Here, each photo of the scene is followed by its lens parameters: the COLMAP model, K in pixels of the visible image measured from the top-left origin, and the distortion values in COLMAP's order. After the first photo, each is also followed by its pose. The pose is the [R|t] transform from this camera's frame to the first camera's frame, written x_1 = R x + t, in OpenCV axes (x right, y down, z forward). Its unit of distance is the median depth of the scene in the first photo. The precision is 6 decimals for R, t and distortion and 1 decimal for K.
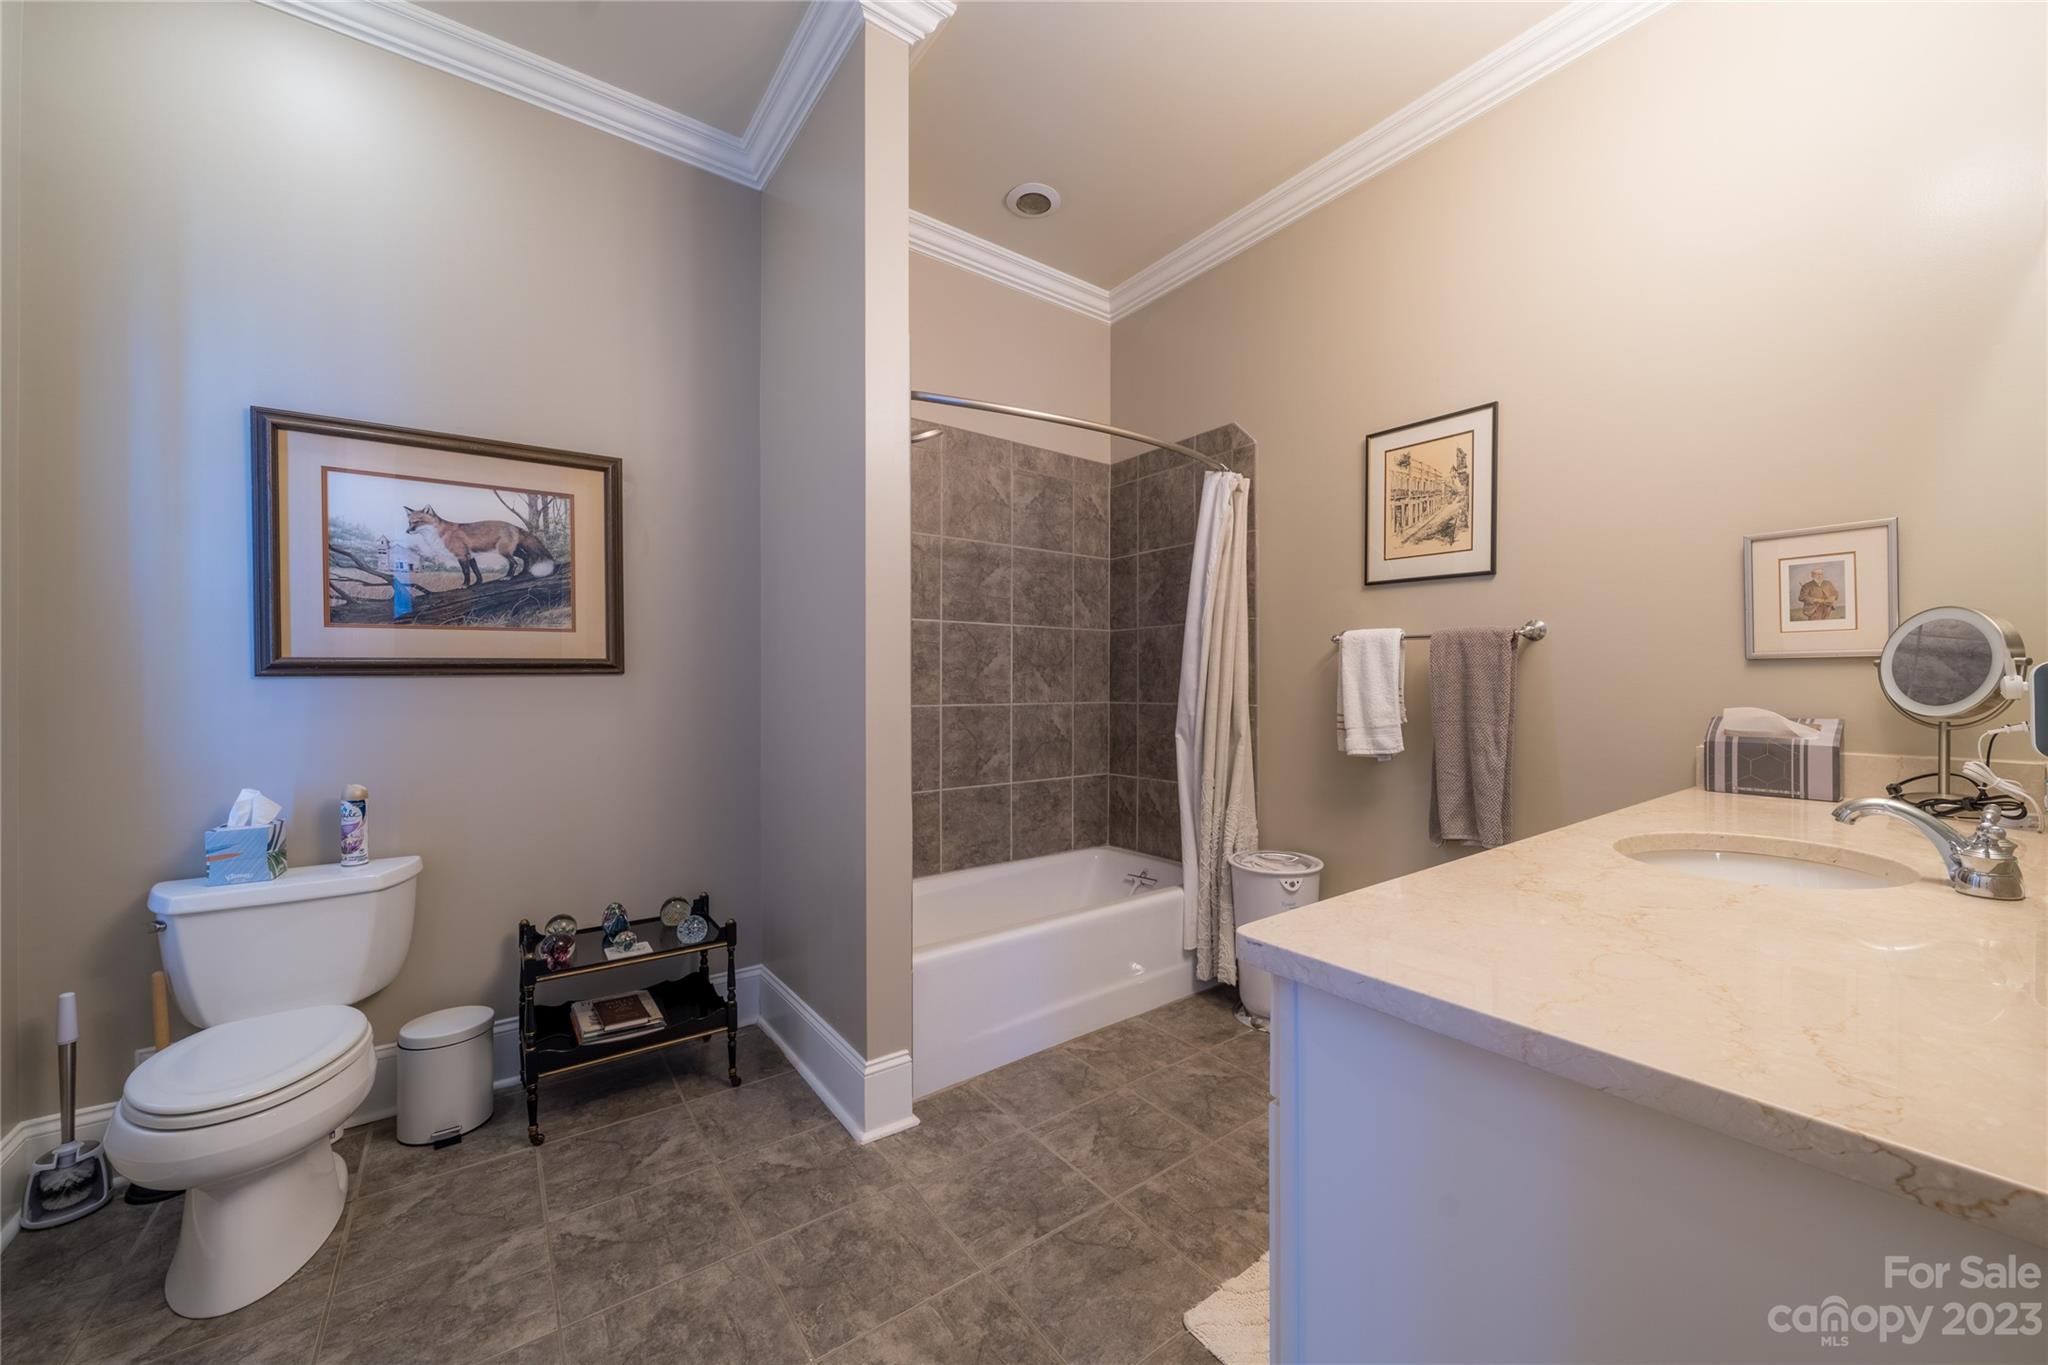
lens RADIAL K [[716.3, 0, 1011.7], [0, 716.3, 679.1], [0, 0, 1]] dist [-0.008012, 0.000463]
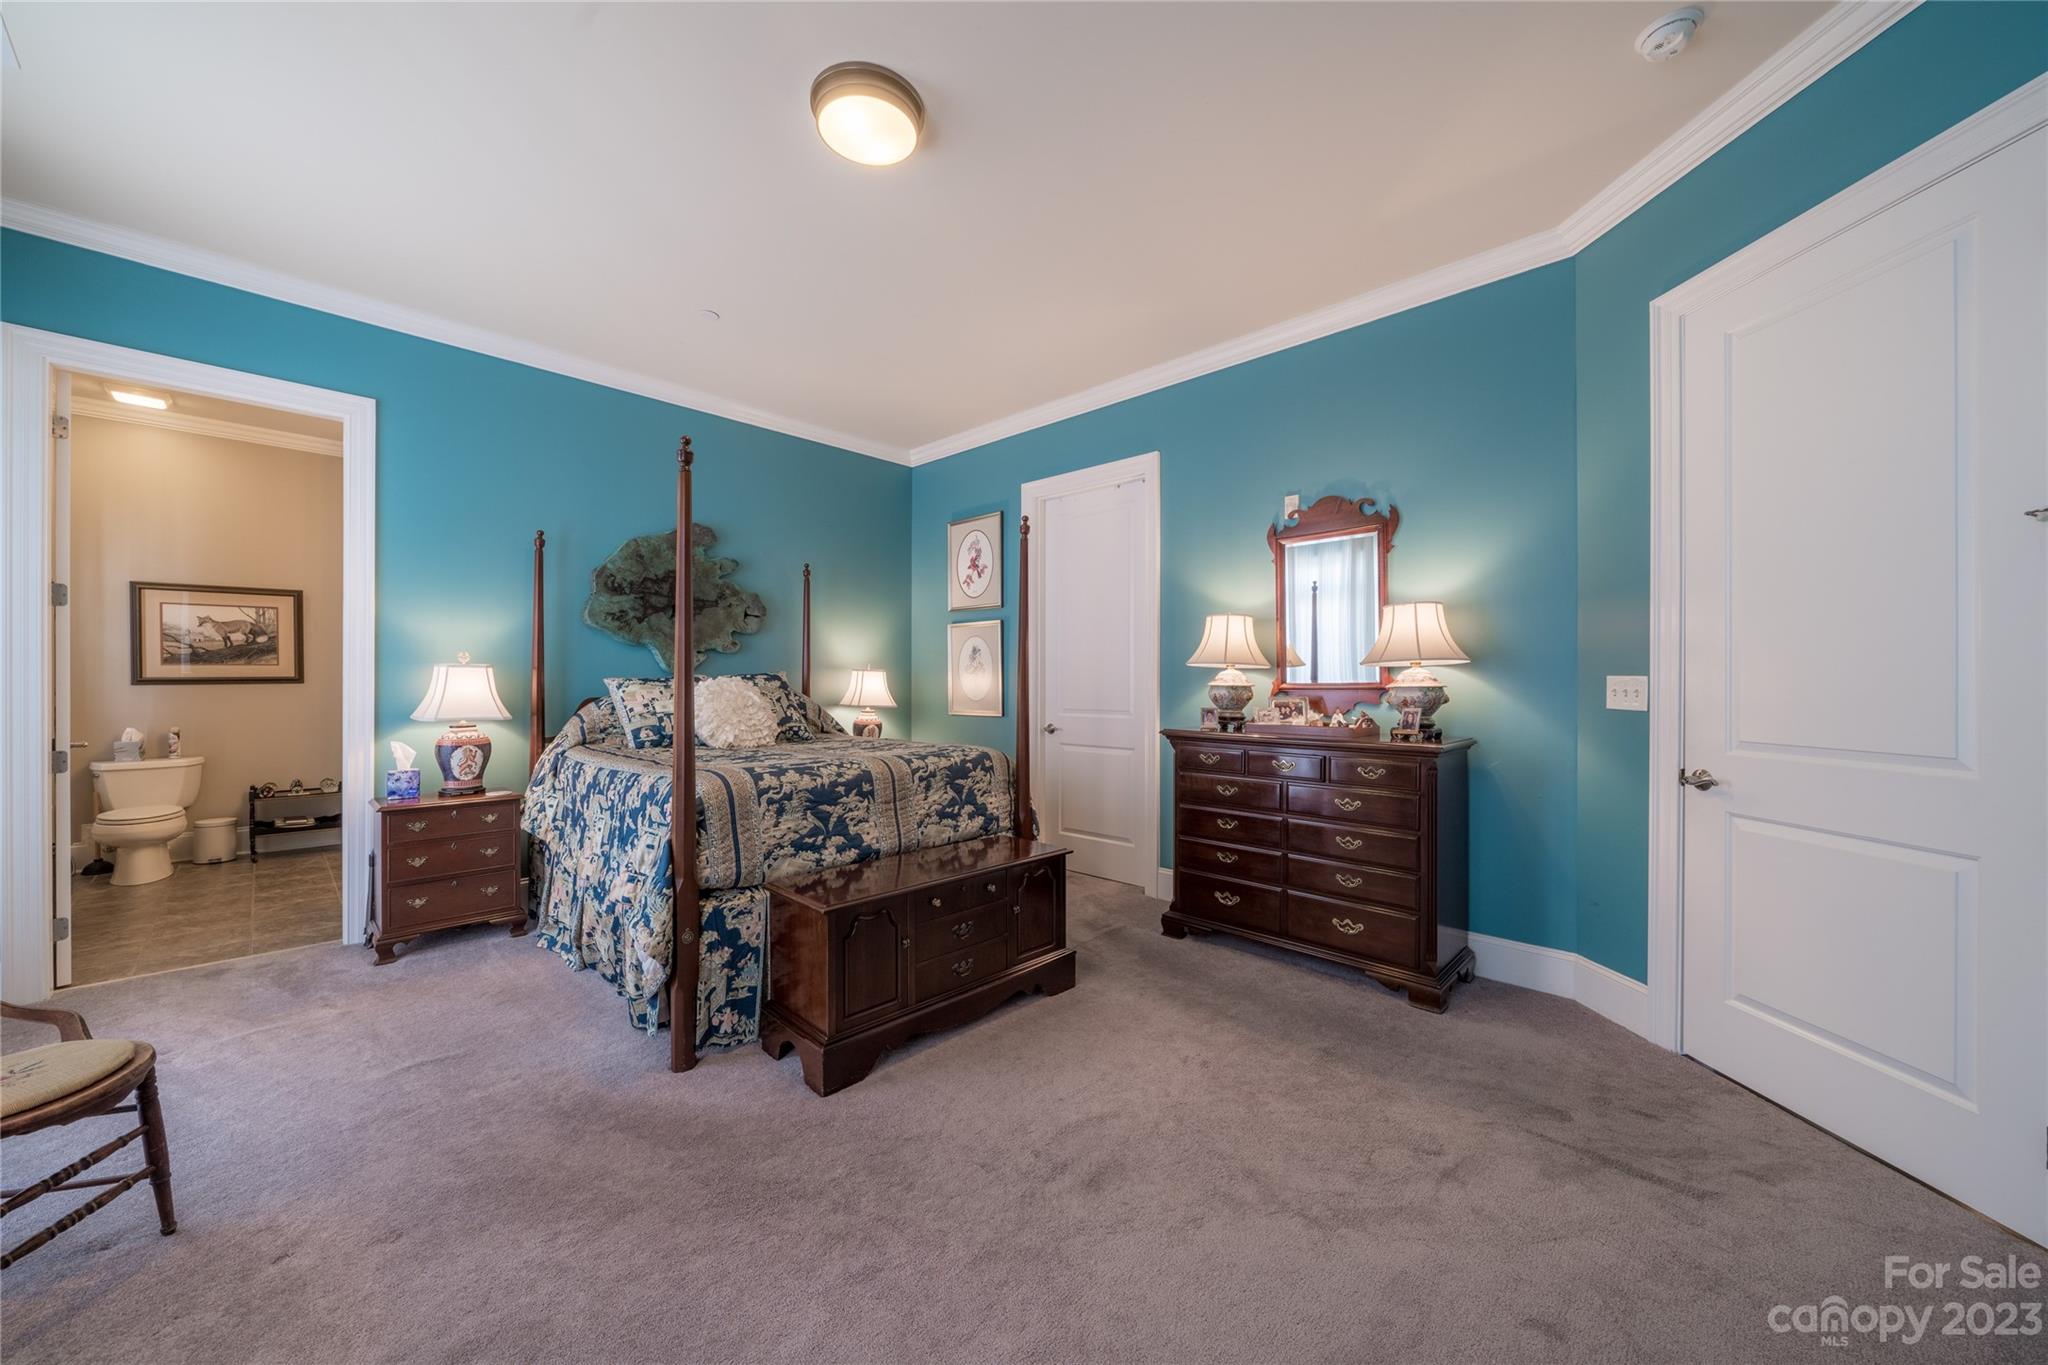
lens RADIAL K [[716.3, 0, 983.6], [0, 716.3, 677.5], [0, 0, 1]] dist [-0.008012, 0.000463]
pose [[0.985599, -0.001601, 0.169094, 1.461271], [0.003422, 0.999939, -0.010478, 0.006717], [-0.169067, 0.010905, 0.985544, -1.938996]]
